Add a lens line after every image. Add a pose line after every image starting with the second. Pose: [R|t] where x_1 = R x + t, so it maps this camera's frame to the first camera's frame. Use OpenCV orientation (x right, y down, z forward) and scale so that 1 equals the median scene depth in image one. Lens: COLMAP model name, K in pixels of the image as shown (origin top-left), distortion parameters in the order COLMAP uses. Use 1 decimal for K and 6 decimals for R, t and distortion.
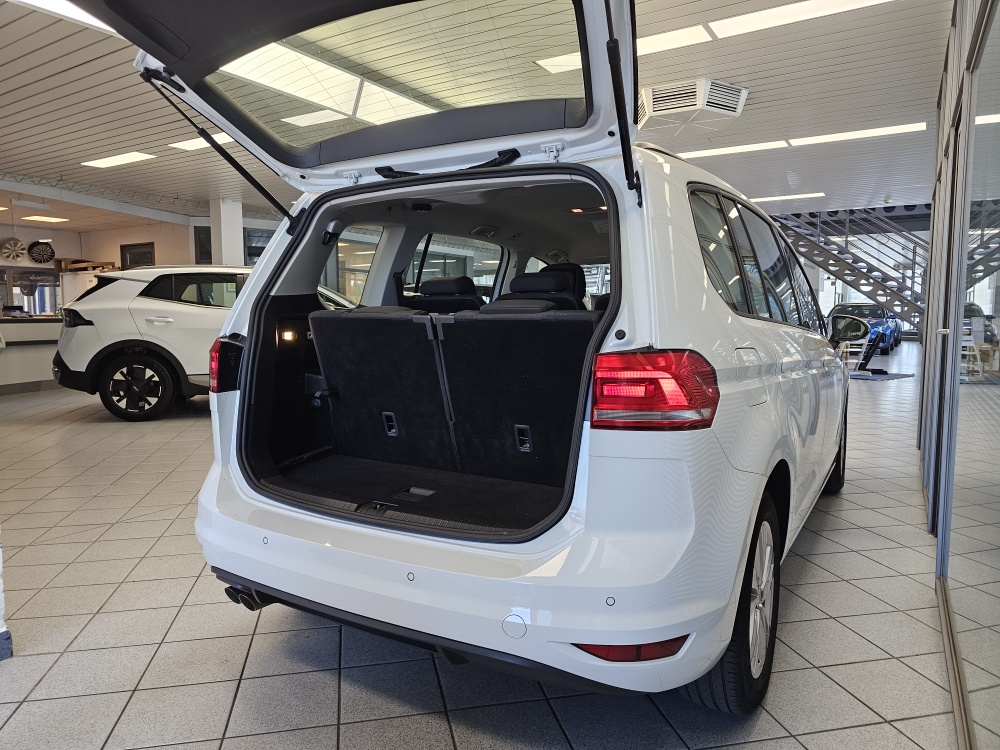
lens RADIAL K [[686.9, 0, 504.9], [0, 686.9, 374.3], [0, 0, 1]] dist [0.050484, -0.056612]
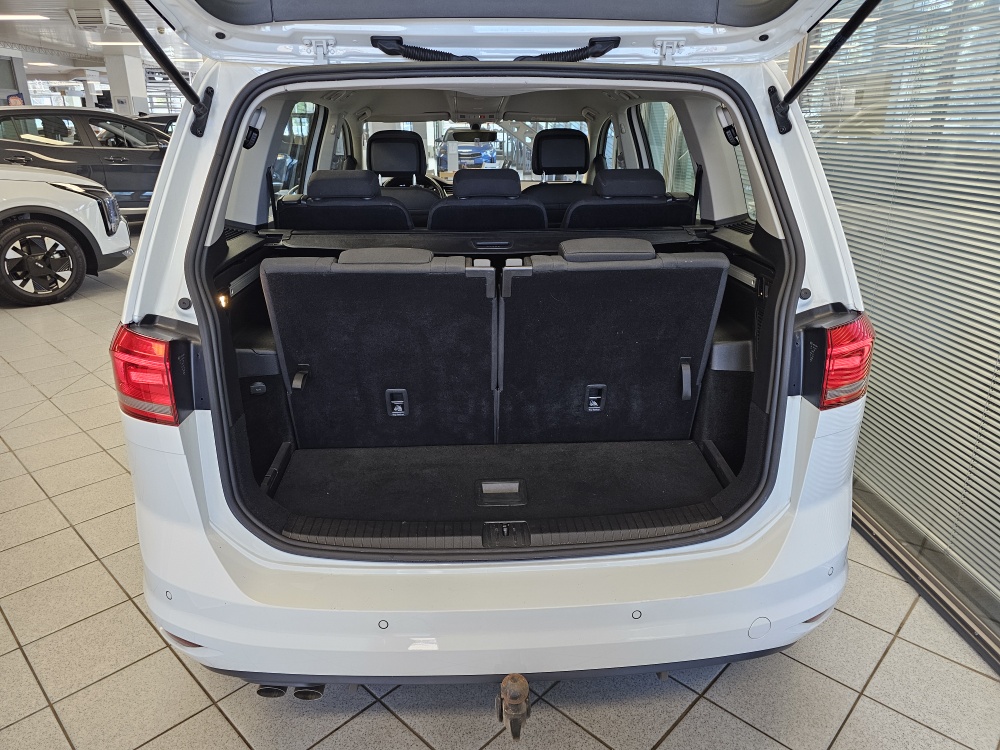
lens RADIAL K [[686.9, 0, 495.3], [0, 686.9, 374.5], [0, 0, 1]] dist [0.050484, -0.056612]
pose [[0.825268, -0.196422, 0.529483, -0.503915], [0.047303, 0.958313, 0.281777, -0.176901], [-0.562757, -0.207495, 0.800156, 0.361381]]
